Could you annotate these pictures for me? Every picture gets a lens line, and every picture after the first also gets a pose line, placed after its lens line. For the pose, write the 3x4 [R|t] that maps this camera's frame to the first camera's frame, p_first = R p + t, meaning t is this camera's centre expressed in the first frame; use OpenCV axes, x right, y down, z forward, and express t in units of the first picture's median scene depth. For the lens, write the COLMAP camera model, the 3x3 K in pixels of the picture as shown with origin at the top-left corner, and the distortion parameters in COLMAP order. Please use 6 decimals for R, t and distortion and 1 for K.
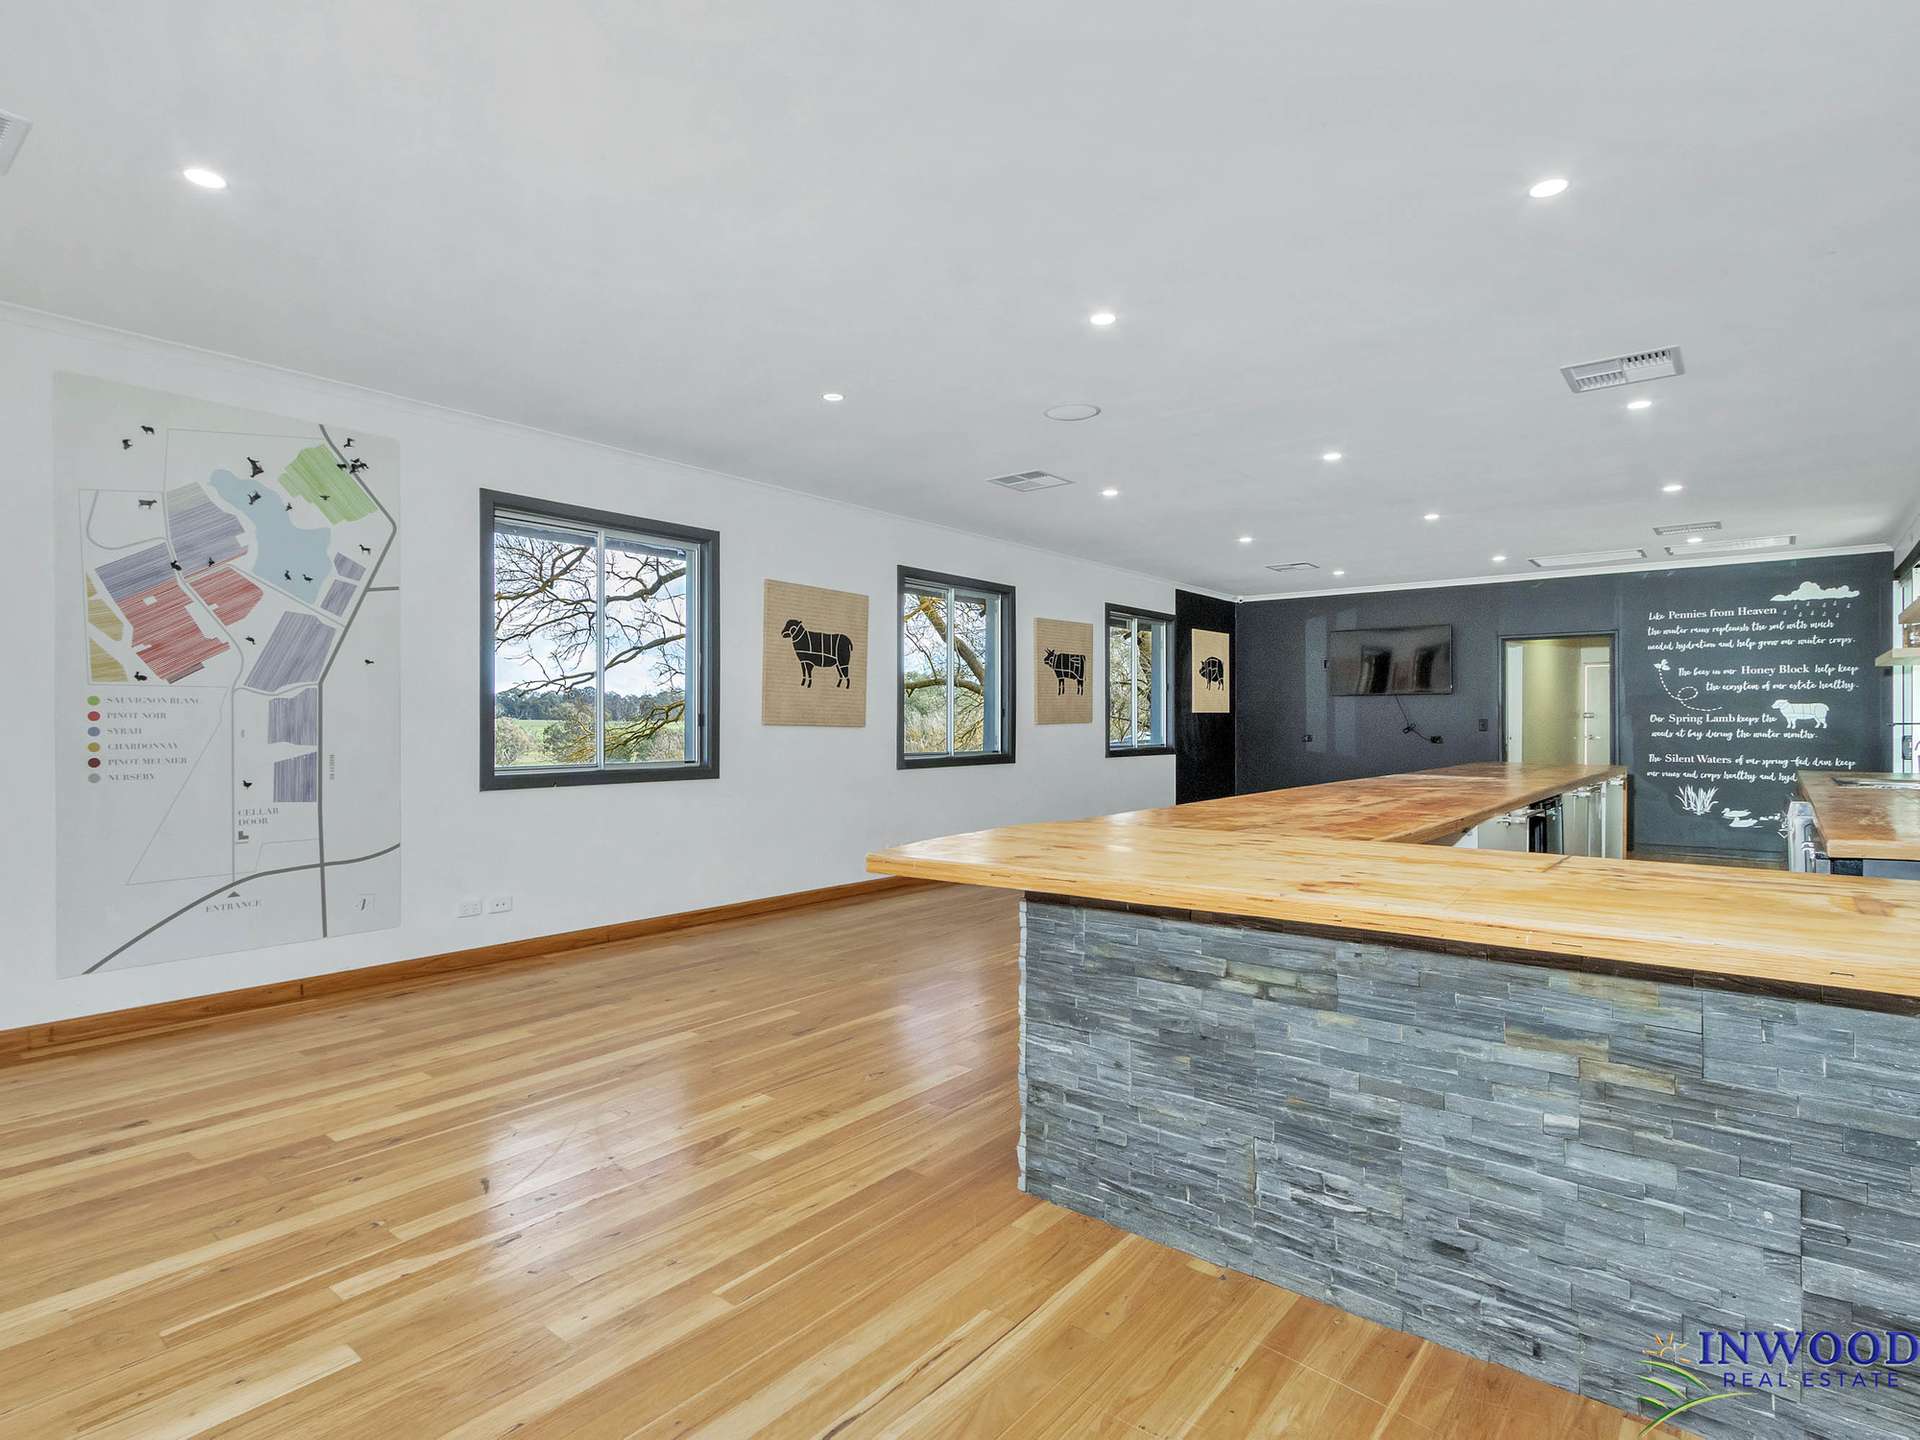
lens RADIAL K [[1007.8, 0, 956.2], [0, 1007.8, 724.3], [0, 0, 1]] dist [0.011847, -0.001780]
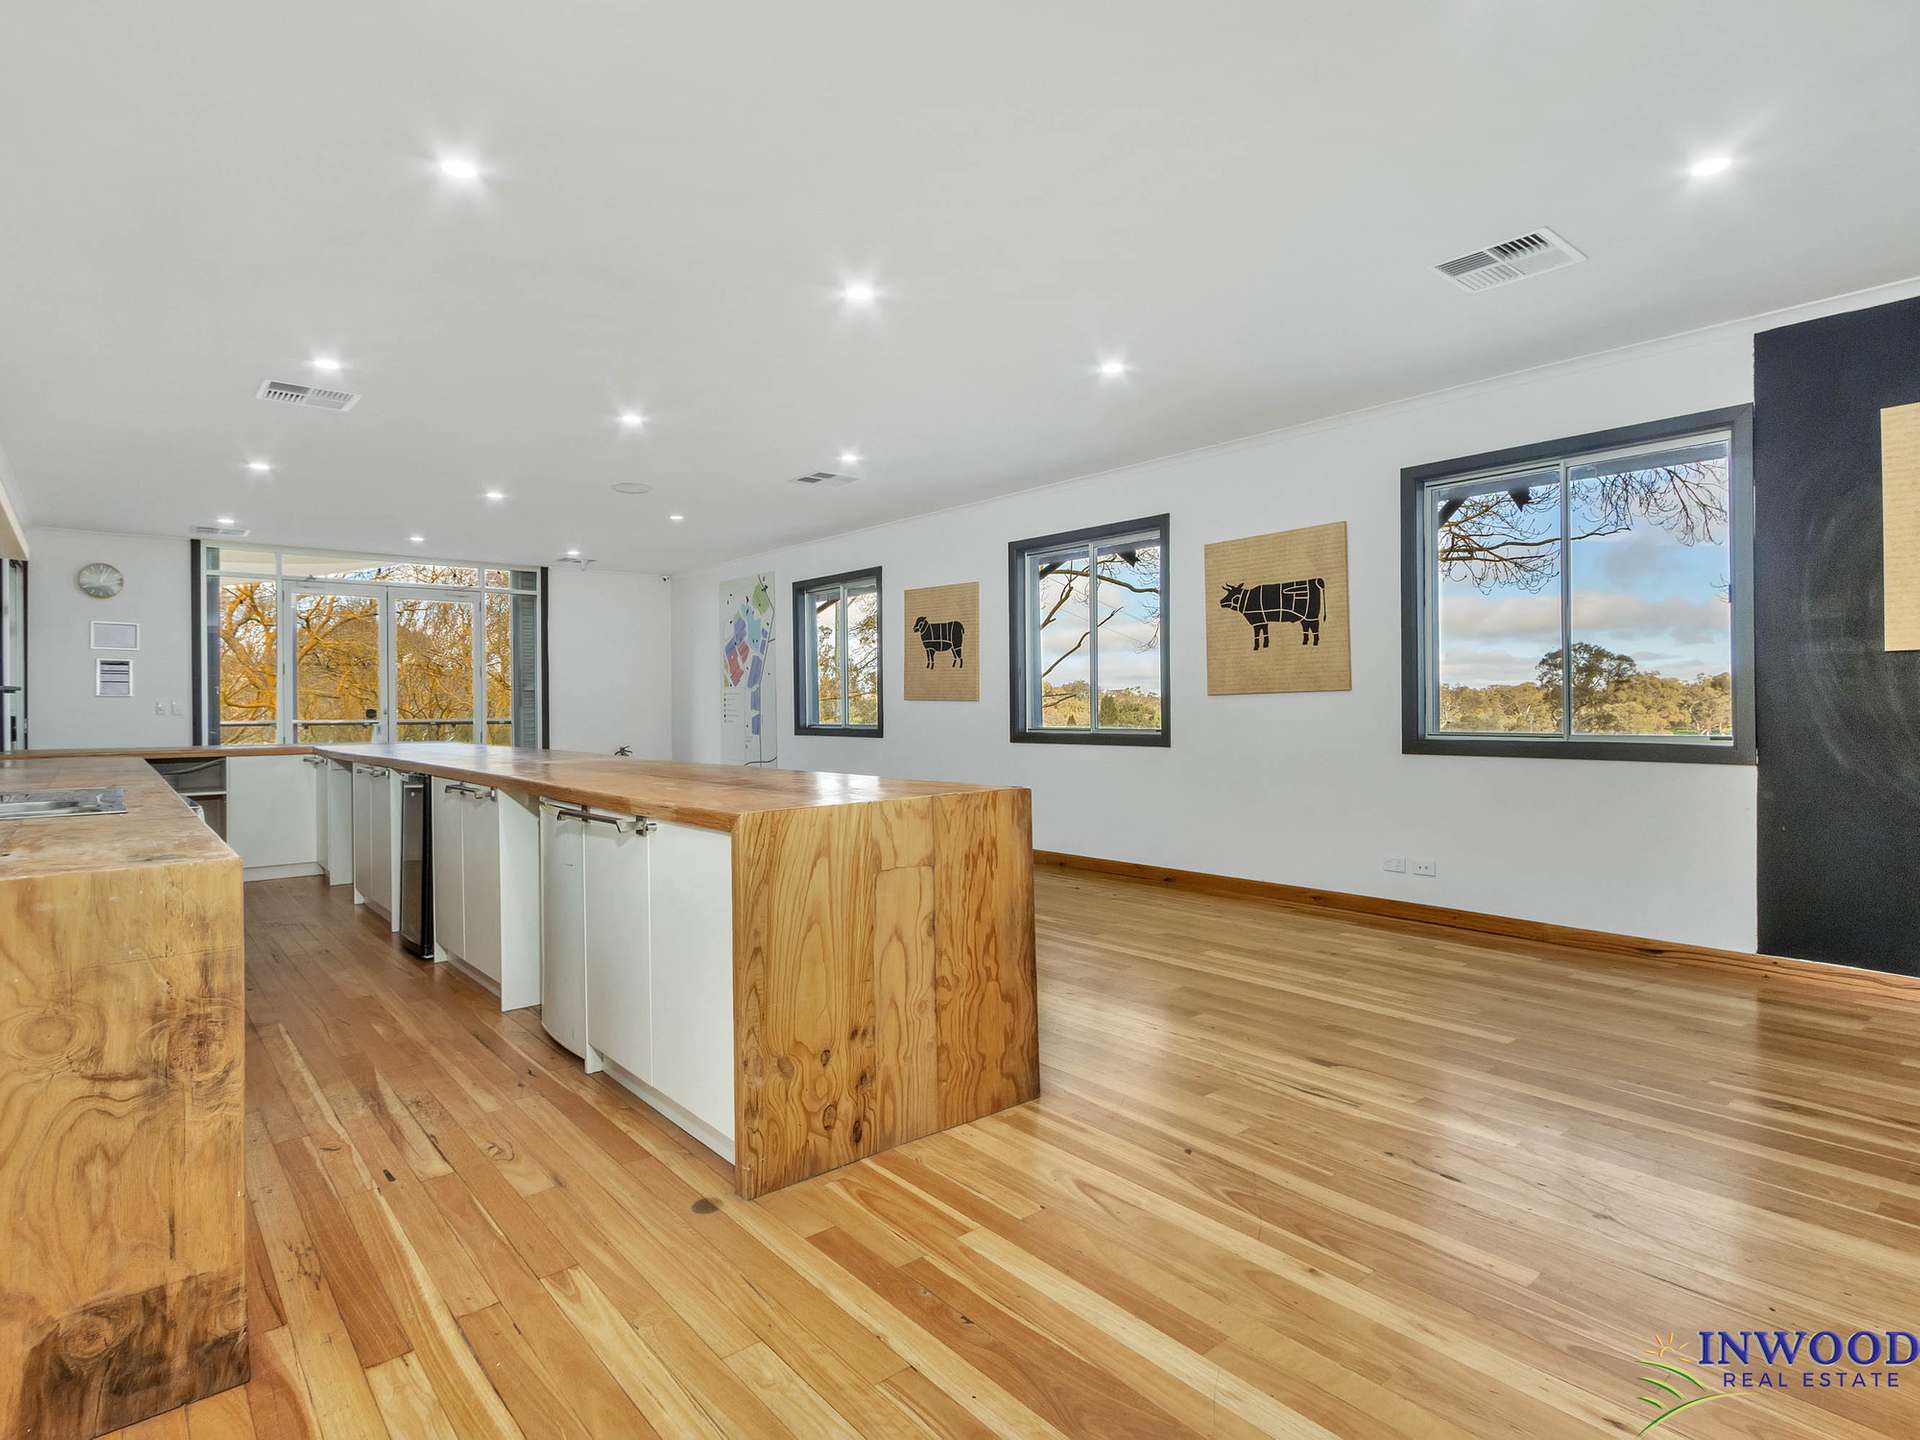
lens RADIAL K [[1007.8, 0, 956.5], [0, 1007.8, 714.4], [0, 0, 1]] dist [0.011847, -0.001780]
pose [[-0.185870, 0.009269, -0.982531, 1.033606], [0.006076, 0.999947, 0.008284, 0.008504], [0.982556, -0.004430, -0.185917, 1.221607]]
